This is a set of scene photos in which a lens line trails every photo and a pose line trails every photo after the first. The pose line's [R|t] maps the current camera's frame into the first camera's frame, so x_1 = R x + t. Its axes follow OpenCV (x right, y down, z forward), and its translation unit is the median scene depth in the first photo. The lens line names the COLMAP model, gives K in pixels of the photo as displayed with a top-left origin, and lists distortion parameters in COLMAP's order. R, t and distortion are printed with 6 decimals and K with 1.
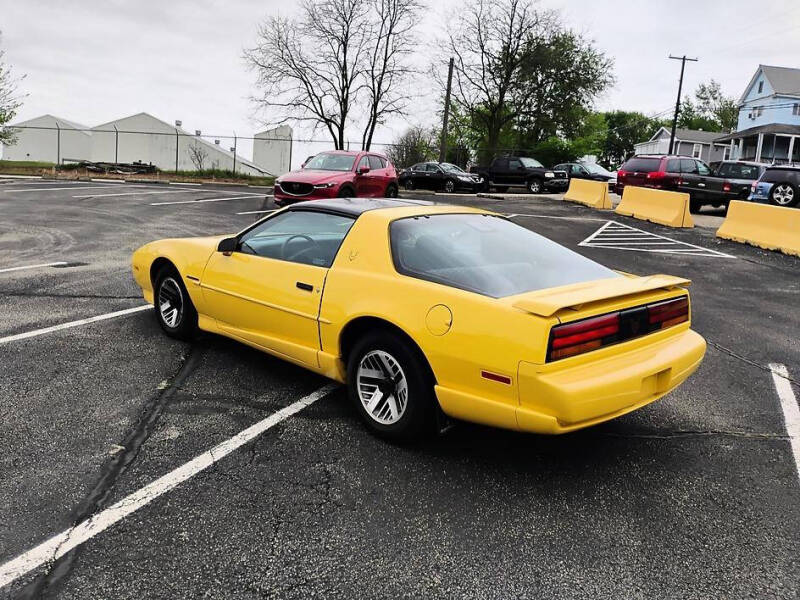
lens RADIAL K [[666.9, 0, 395.4], [0, 666.9, 299.2], [0, 0, 1]] dist [0.059564, -0.080054]
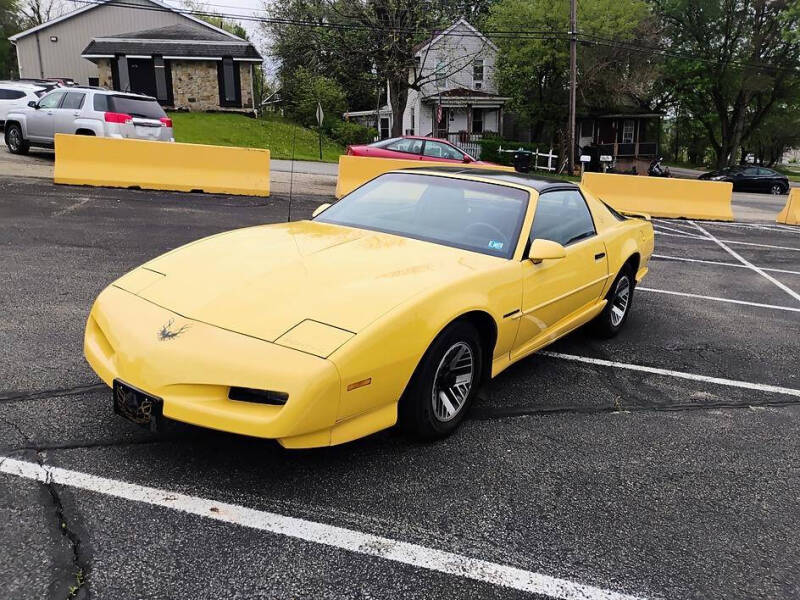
lens RADIAL K [[666.9, 0, 397.6], [0, 666.9, 295.3], [0, 0, 1]] dist [0.059564, -0.080054]
pose [[-0.164831, -0.302403, 0.938820, -0.273680], [0.116324, 0.939237, 0.322960, -0.085241], [-0.979438, 0.162442, -0.119638, 0.345254]]
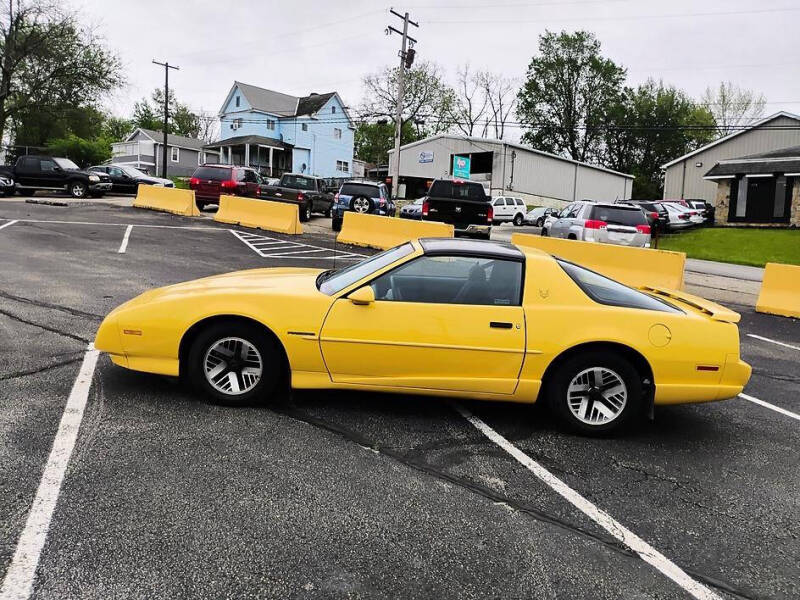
lens RADIAL K [[666.9, 0, 398.0], [0, 666.9, 296.1], [0, 0, 1]] dist [0.059564, -0.080054]
pose [[0.712688, -0.101405, 0.694113, -0.239595], [0.102174, 0.993950, 0.040301, -0.030168], [-0.694001, 0.042198, 0.718737, 0.072548]]
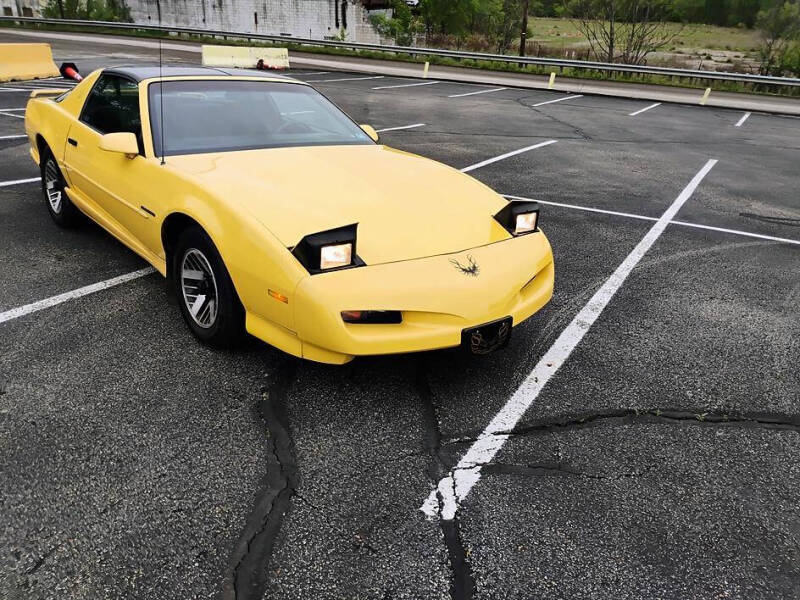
lens RADIAL K [[666.9, 0, 401.5], [0, 666.9, 295.7], [0, 0, 1]] dist [0.059564, -0.080054]
pose [[-0.990973, -0.132252, 0.021965, -0.097198], [-0.099950, 0.838020, 0.536407, -0.115668], [-0.089348, 0.529369, -0.843674, 0.536659]]
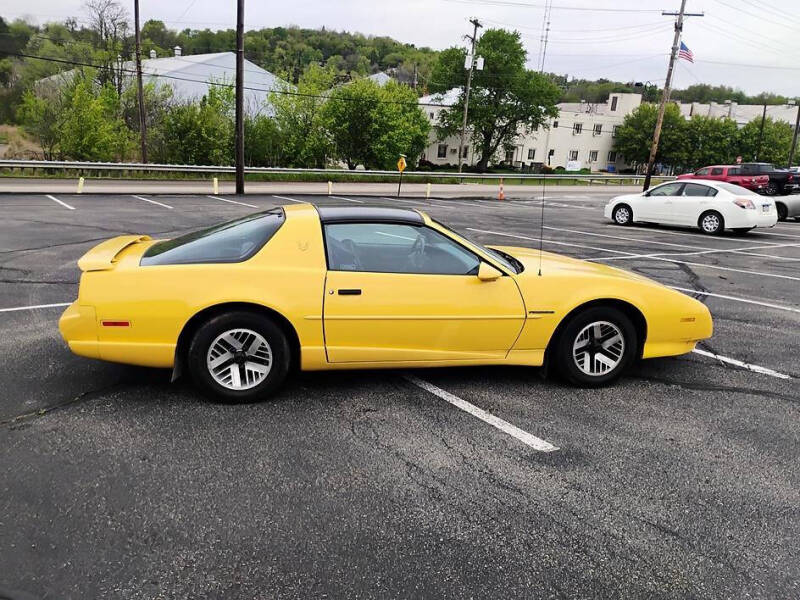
lens RADIAL K [[666.9, 0, 405.2], [0, 666.9, 293.2], [0, 0, 1]] dist [0.059564, -0.080054]
pose [[-0.526302, 0.100253, -0.844367, 0.238731], [-0.223298, 0.941876, 0.251015, -0.081080], [0.820453, 0.320655, -0.473325, 0.435786]]
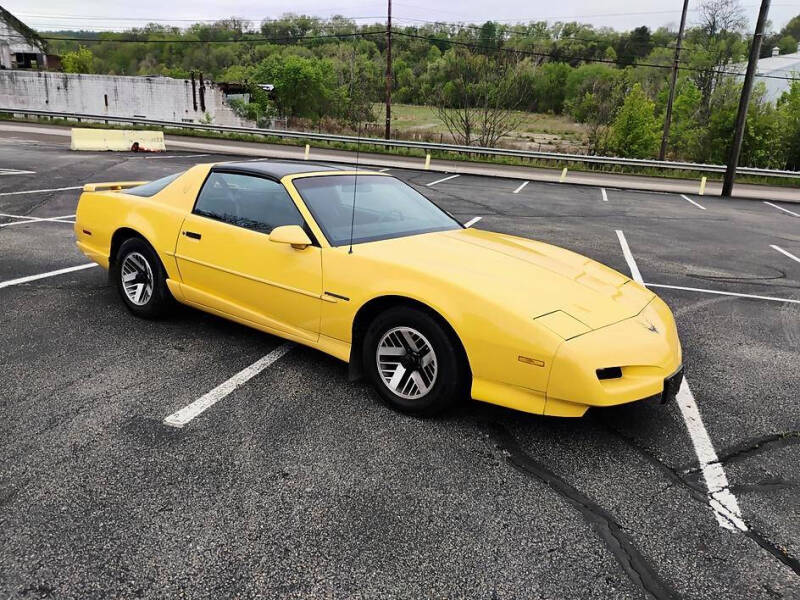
lens RADIAL K [[666.9, 0, 401.4], [0, 666.9, 296.2], [0, 0, 1]] dist [0.059564, -0.080054]
pose [[-0.978909, -0.076092, -0.189600, 0.008175], [-0.149817, 0.898332, 0.412983, -0.113771], [0.138899, 0.432677, -0.890785, 0.556286]]
